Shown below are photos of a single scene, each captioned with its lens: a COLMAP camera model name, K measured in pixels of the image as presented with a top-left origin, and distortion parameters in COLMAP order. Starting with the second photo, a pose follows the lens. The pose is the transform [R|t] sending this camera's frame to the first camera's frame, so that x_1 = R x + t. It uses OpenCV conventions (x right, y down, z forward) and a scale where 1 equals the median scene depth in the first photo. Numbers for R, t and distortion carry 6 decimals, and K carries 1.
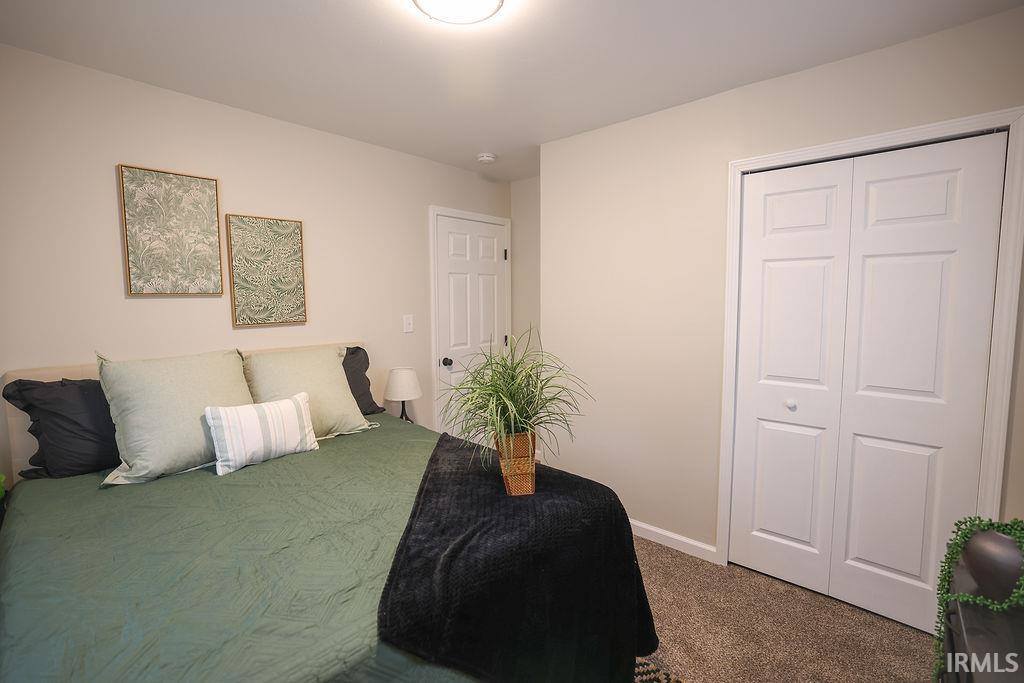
lens RADIAL K [[446.9, 0, 512.7], [0, 446.9, 344.0], [0, 0, 1]] dist [-0.015712, -0.000190]
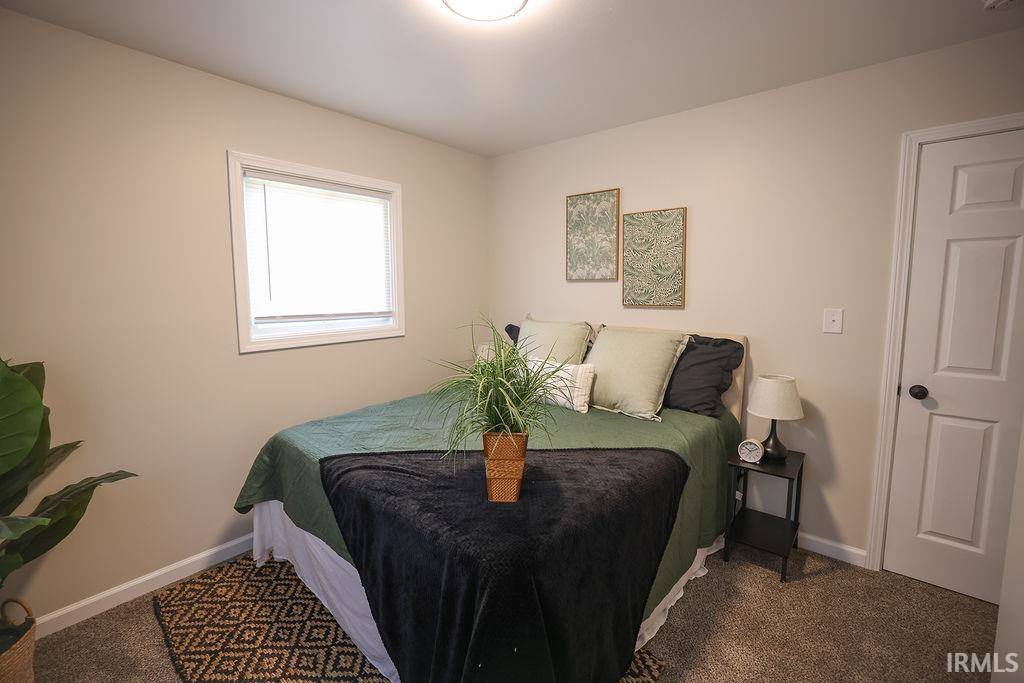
lens RADIAL K [[446.9, 0, 508.4], [0, 446.9, 338.2], [0, 0, 1]] dist [-0.015712, -0.000190]
pose [[0.041867, 0.128420, -0.990836, 0.624319], [-0.100823, 0.987186, 0.123687, -0.075144], [0.994023, 0.094721, 0.054278, 0.653130]]
